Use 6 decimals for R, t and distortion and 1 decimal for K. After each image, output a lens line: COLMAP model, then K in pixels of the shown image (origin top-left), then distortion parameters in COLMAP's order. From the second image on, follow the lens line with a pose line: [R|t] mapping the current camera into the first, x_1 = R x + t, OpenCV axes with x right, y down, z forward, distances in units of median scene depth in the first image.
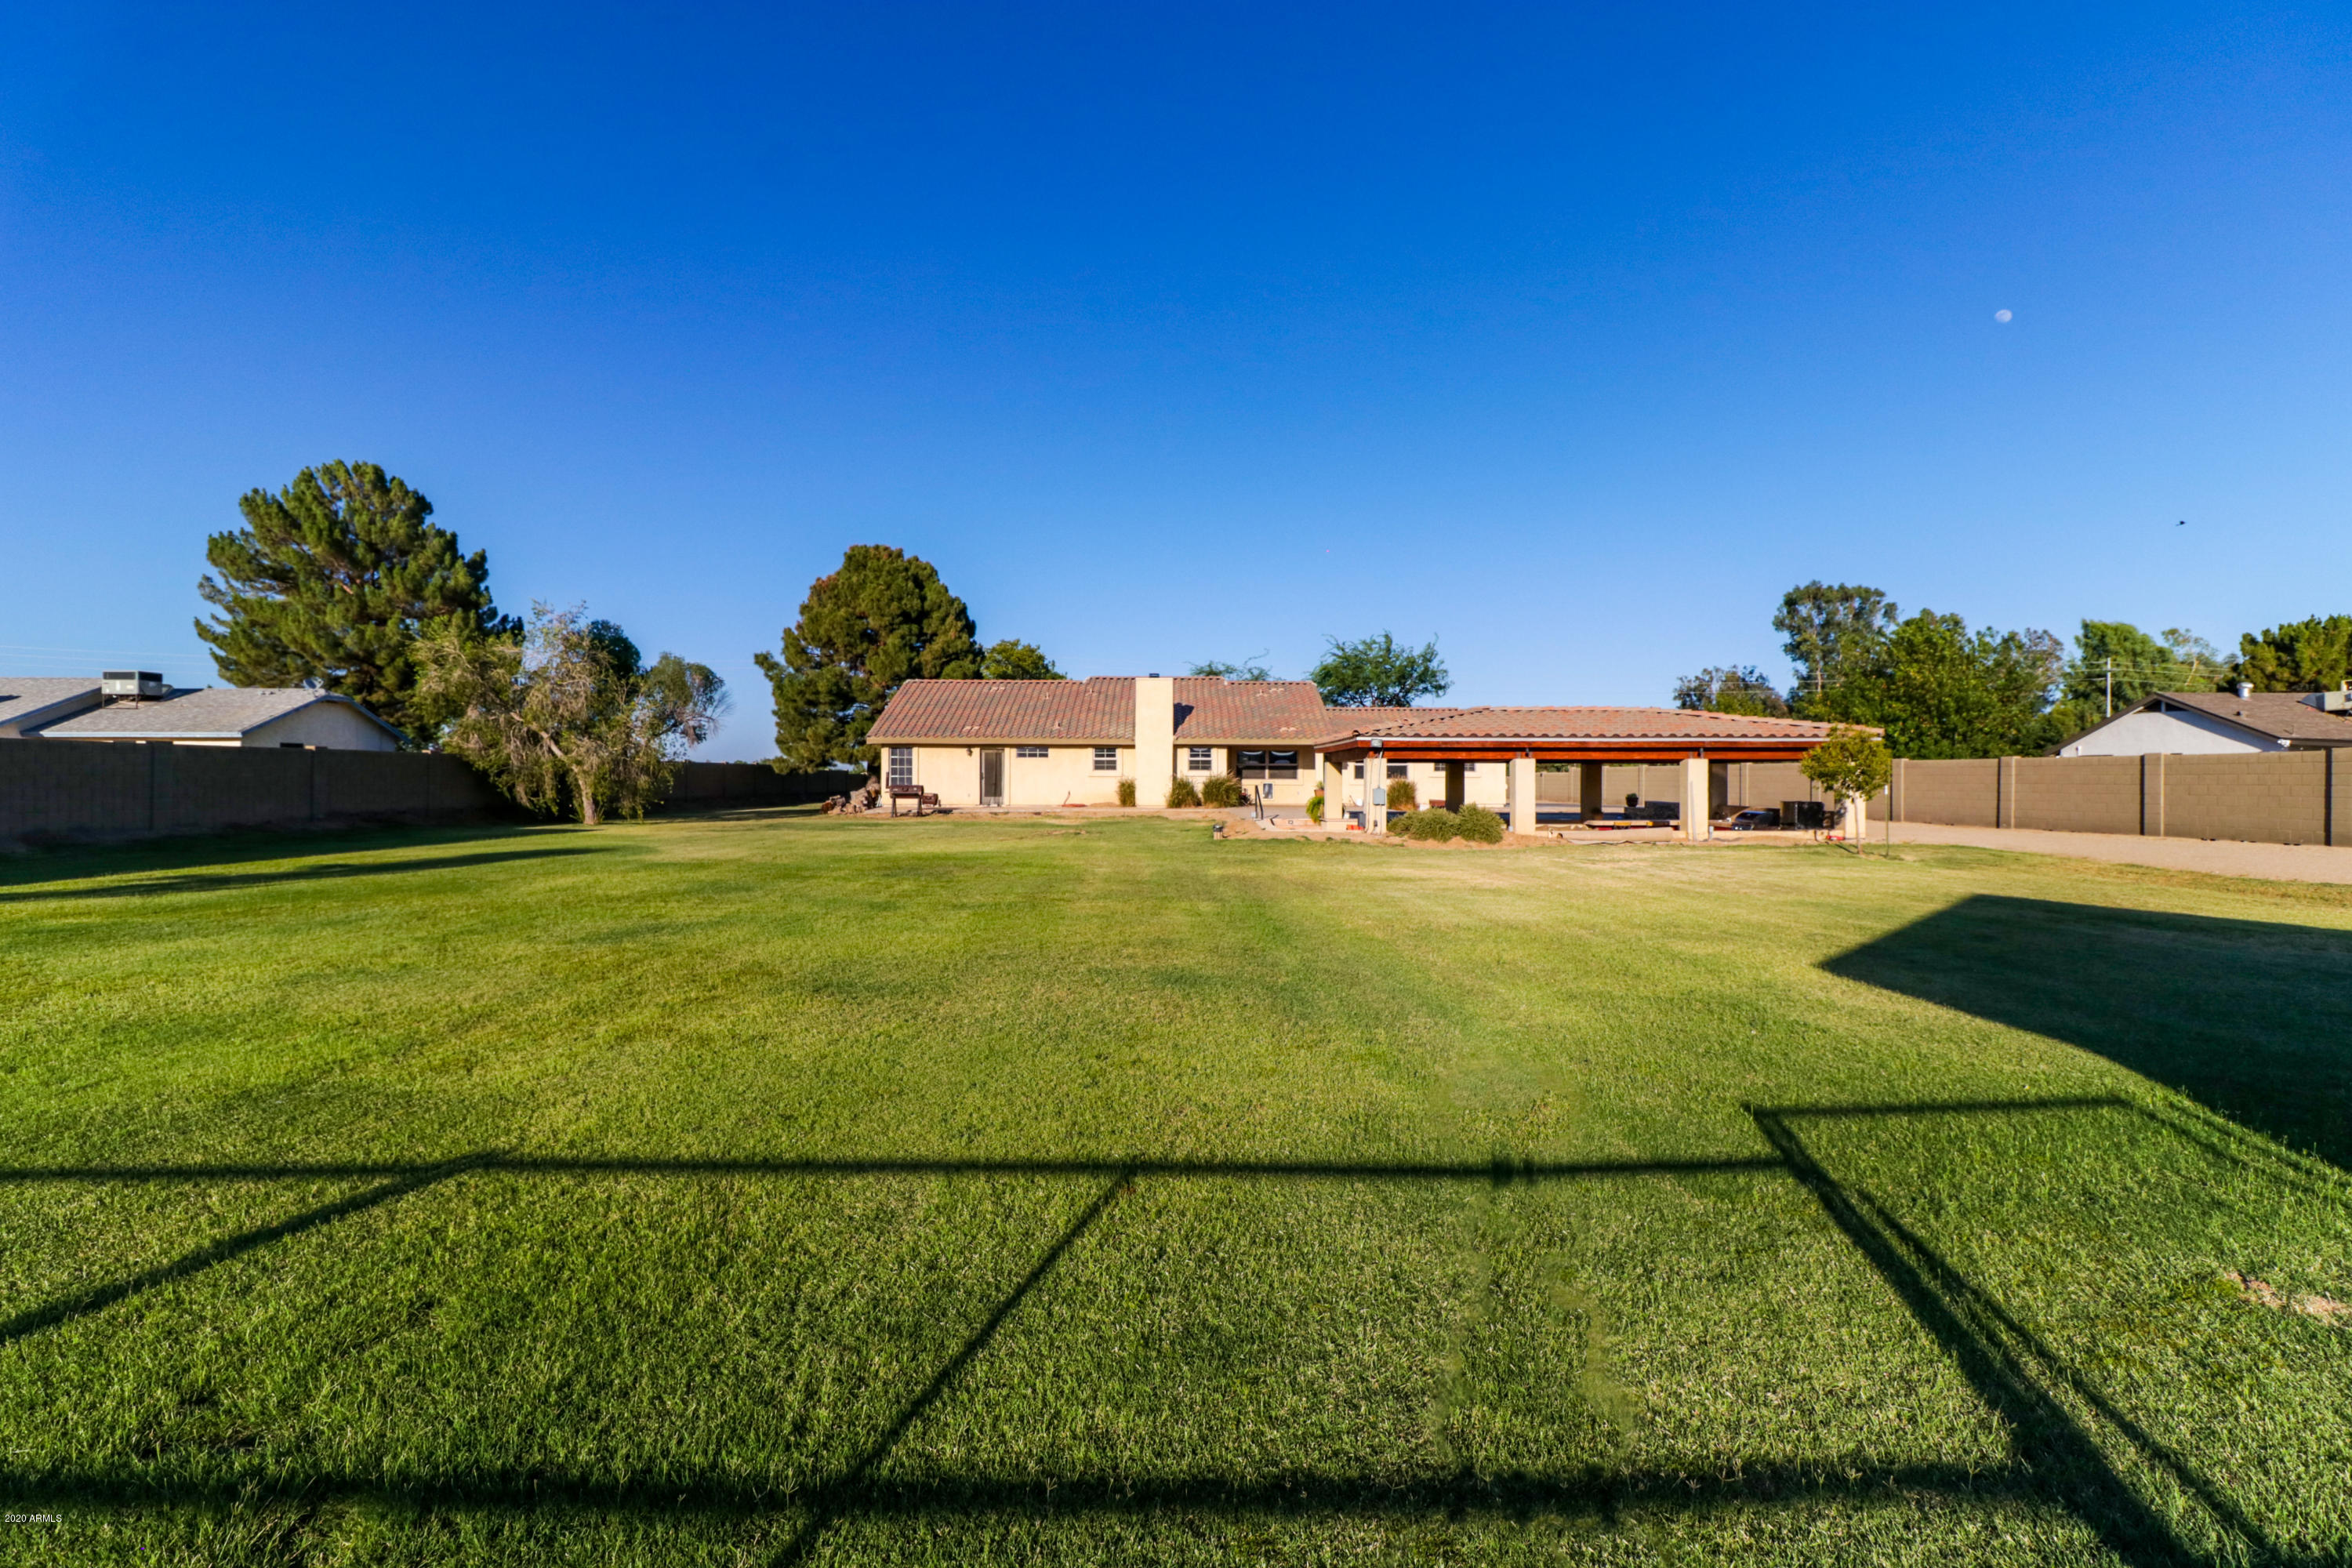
lens RADIAL K [[1108.8, 0, 1179.3], [0, 1108.8, 779.5], [0, 0, 1]] dist [0.014954, -0.007817]
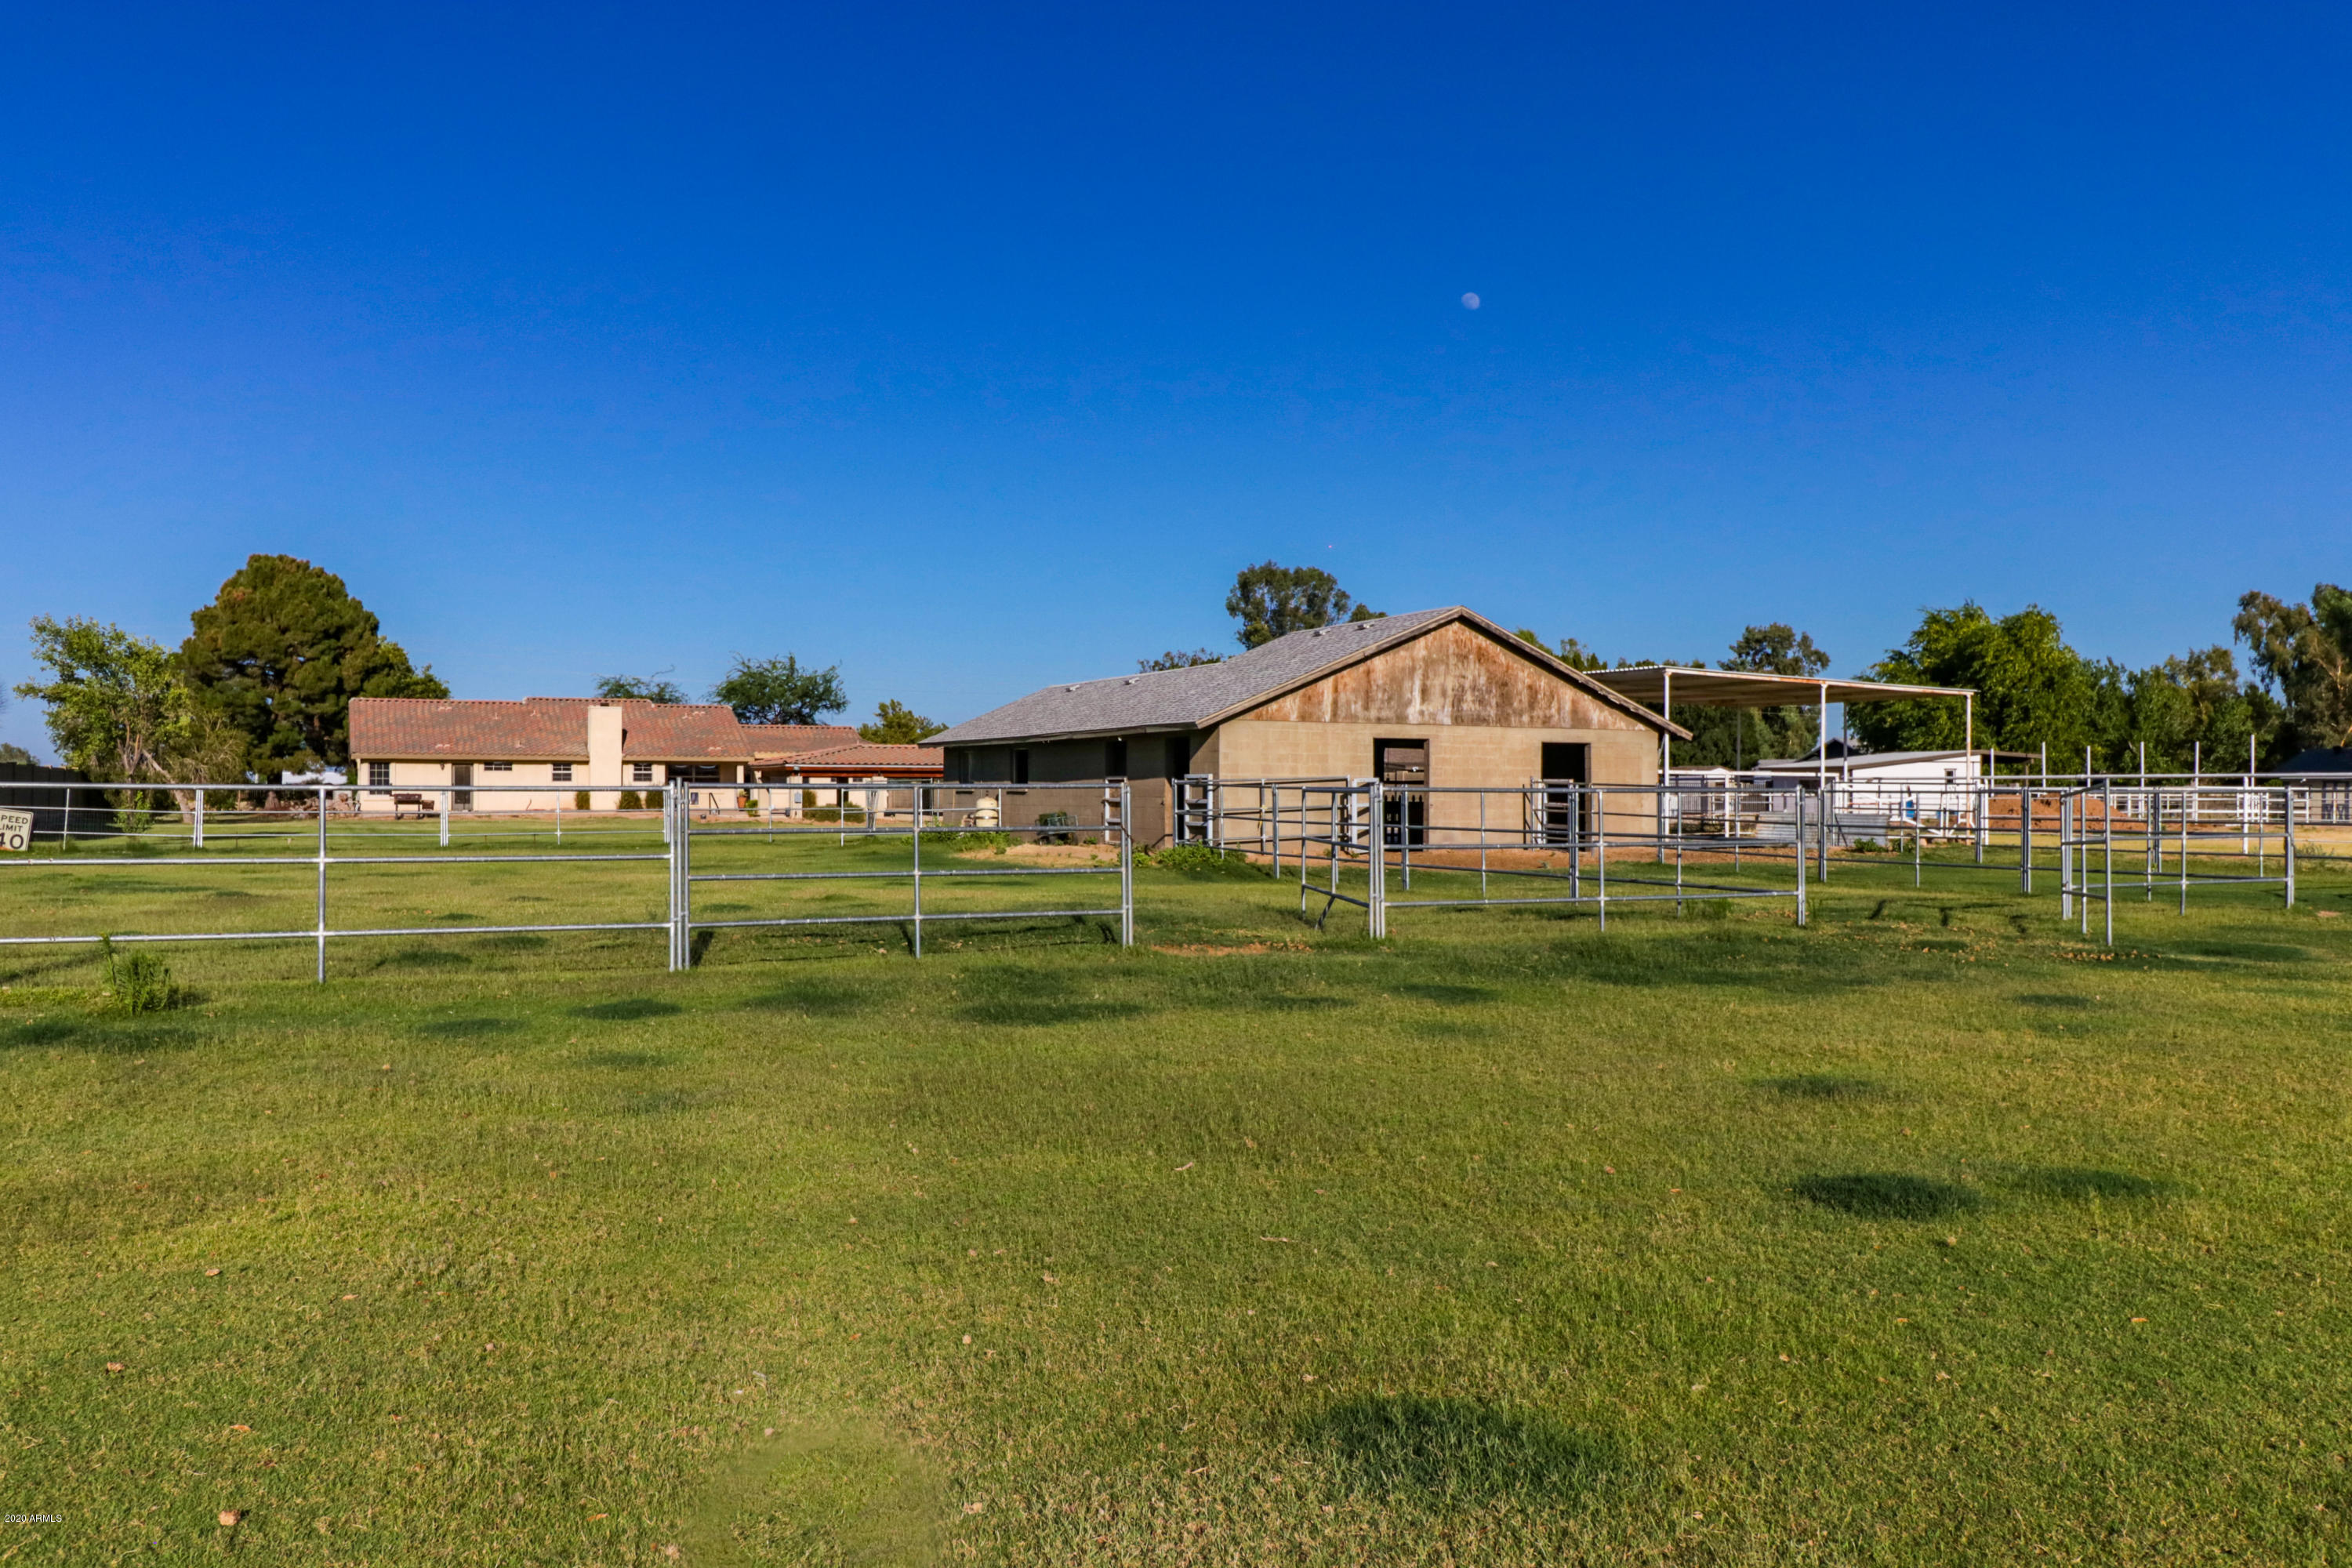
lens RADIAL K [[1900.8, 0, 1187.1], [0, 1900.8, 766.2], [0, 0, 1]] dist [0.010266, -0.005609]
pose [[0.918815, 0.003083, 0.394675, -0.257148], [0.002080, 0.999918, -0.012653, 0.002580], [-0.394682, 0.012447, 0.918734, -1.165282]]
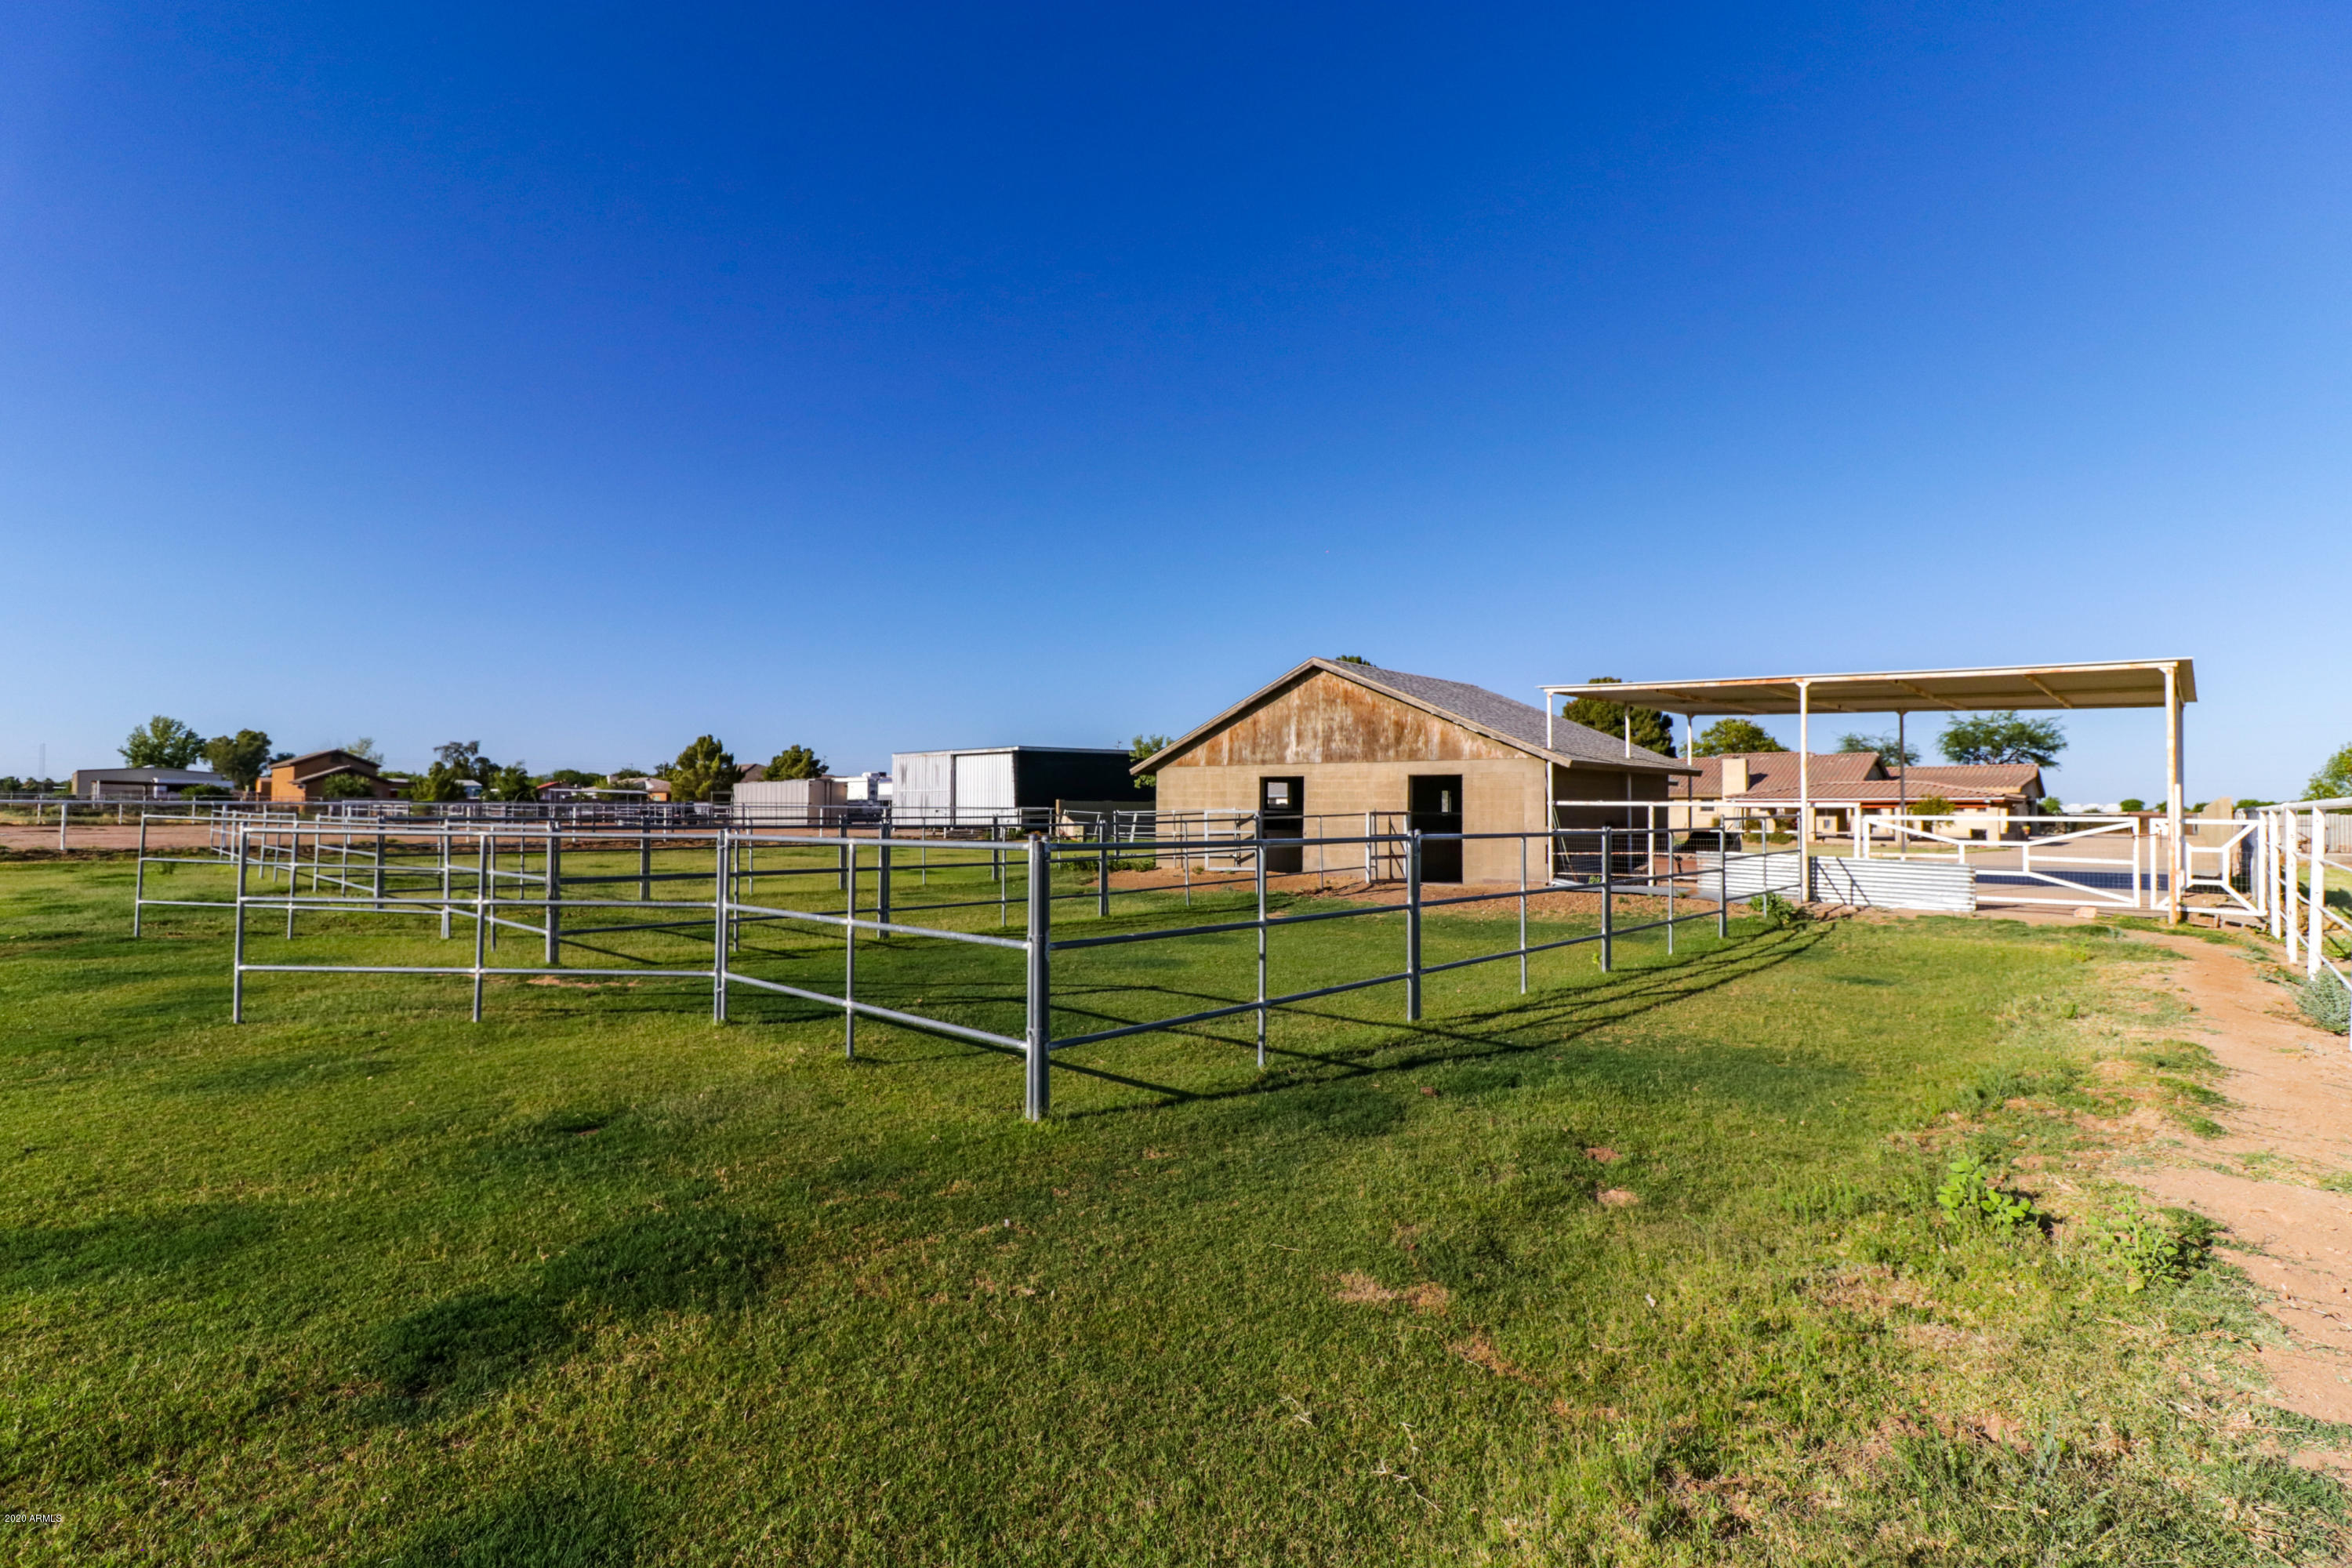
lens RADIAL K [[1108.8, 0, 1179.8], [0, 1108.8, 791.0], [0, 0, 1]] dist [0.014954, -0.007817]
pose [[0.691226, -0.011788, -0.722542, 0.579305], [-0.004628, 0.999774, -0.020739, -0.000166], [0.722624, 0.017679, 0.691016, -0.857572]]
